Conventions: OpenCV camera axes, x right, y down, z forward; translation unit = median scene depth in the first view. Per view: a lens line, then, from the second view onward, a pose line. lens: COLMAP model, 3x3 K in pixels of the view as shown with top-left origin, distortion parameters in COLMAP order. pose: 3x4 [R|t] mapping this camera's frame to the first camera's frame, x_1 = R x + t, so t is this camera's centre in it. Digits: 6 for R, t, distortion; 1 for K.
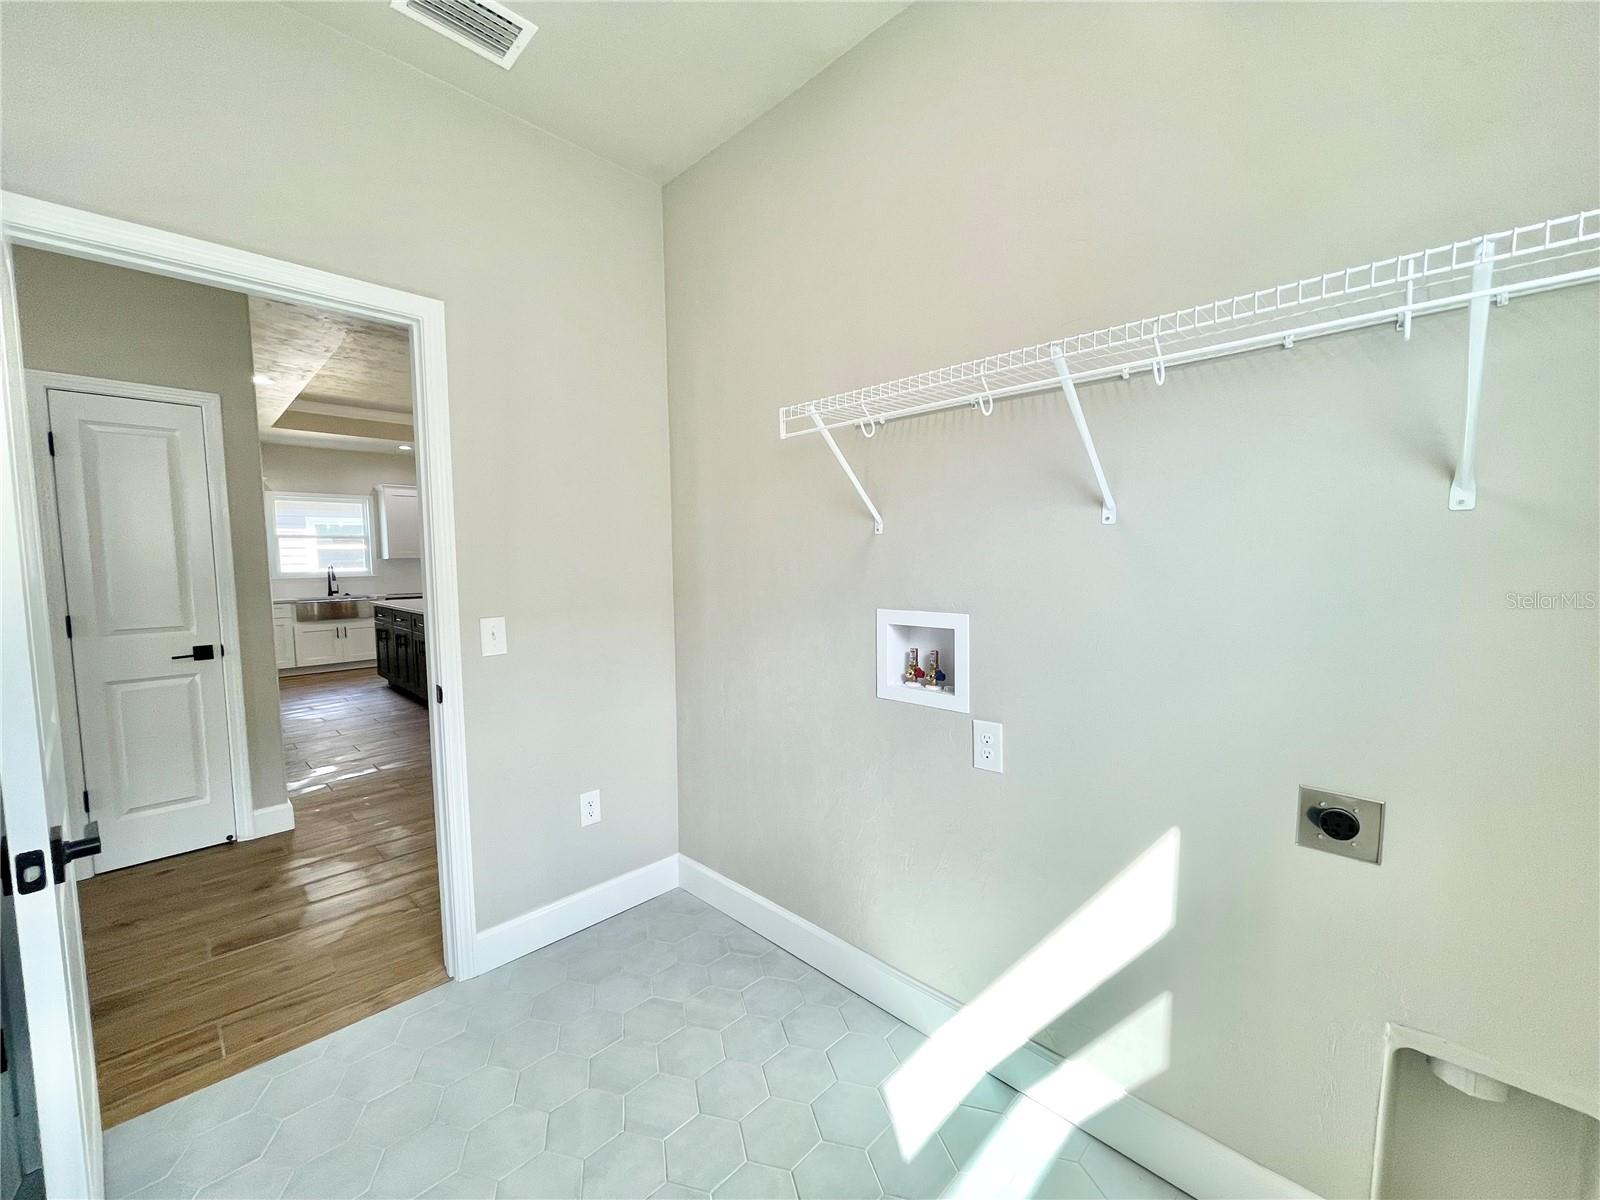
lens RADIAL K [[645.7, 0, 795.6], [0, 645.7, 608.1], [0, 0, 1]] dist [-0.002382, 0.000584]
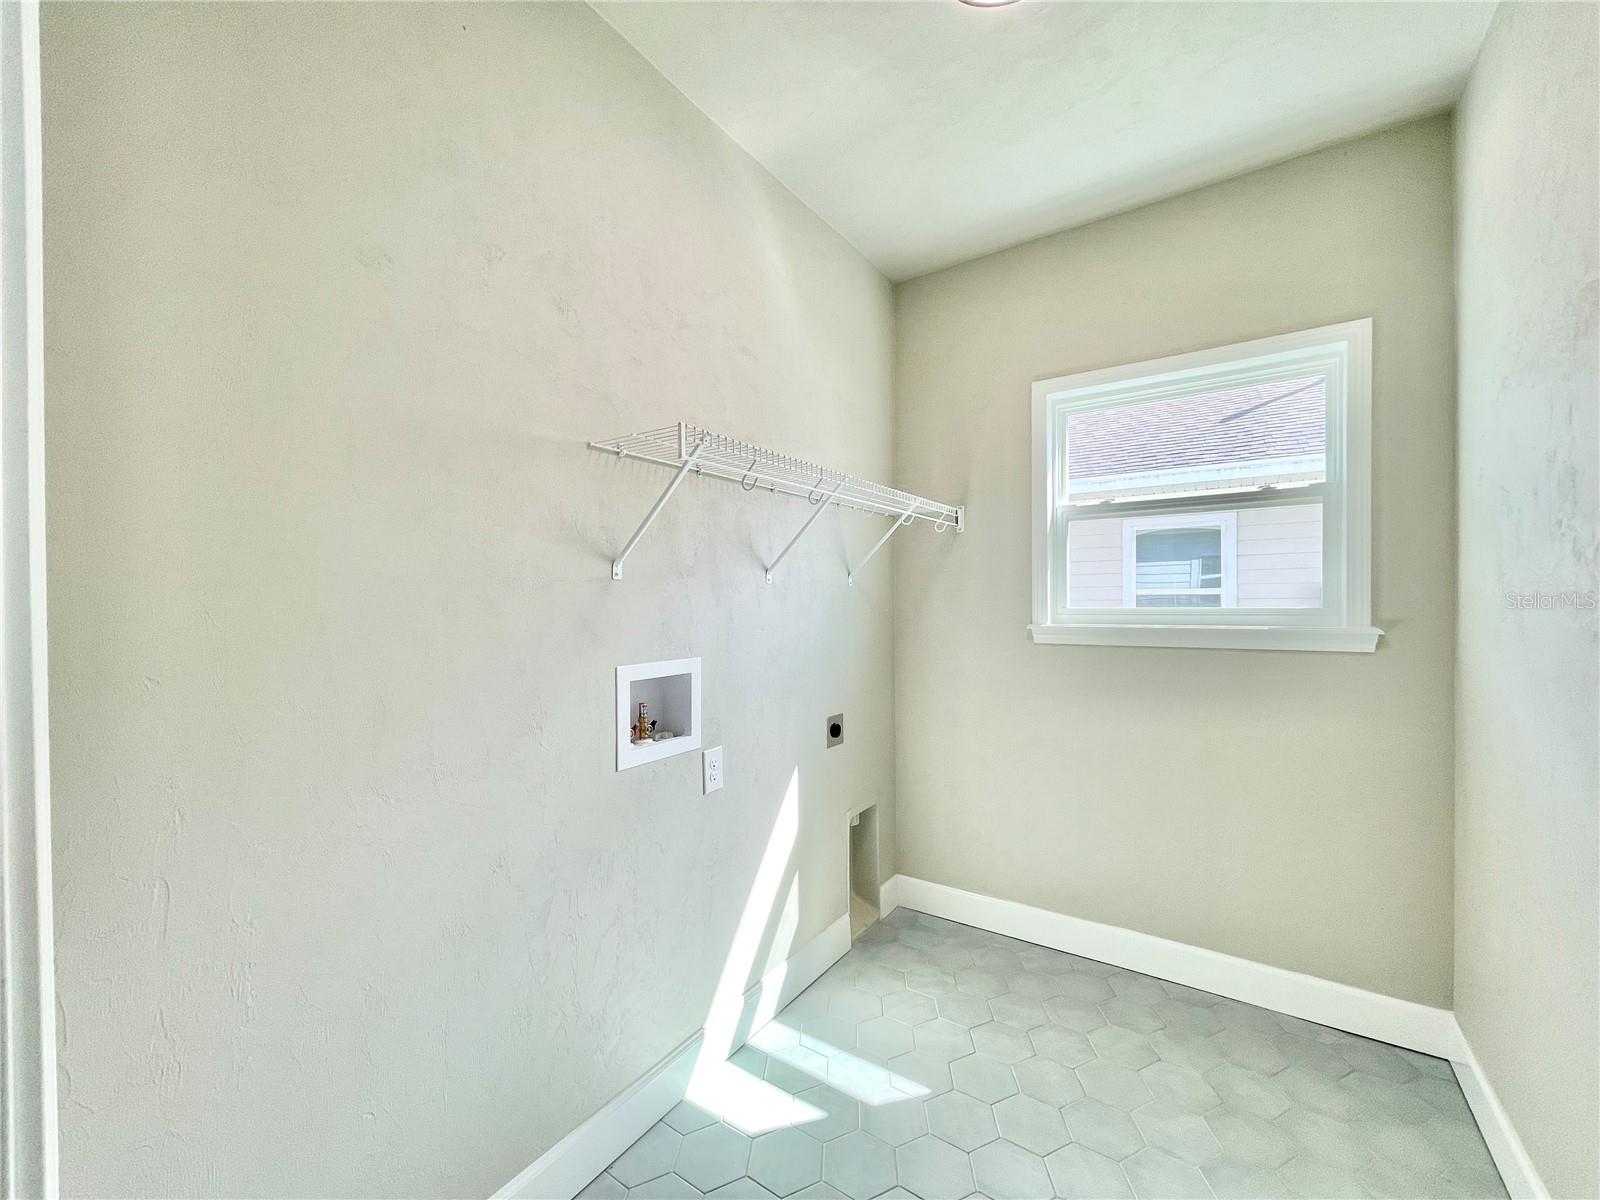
lens RADIAL K [[645.7, 0, 795.6], [0, 645.7, 608.1], [0, 0, 1]] dist [-0.002382, 0.000584]
pose [[-0.189934, 0.006081, 0.981778, -0.854933], [0.091015, 0.995784, 0.011440, -0.071101], [-0.977569, 0.091530, -0.189687, 1.044812]]
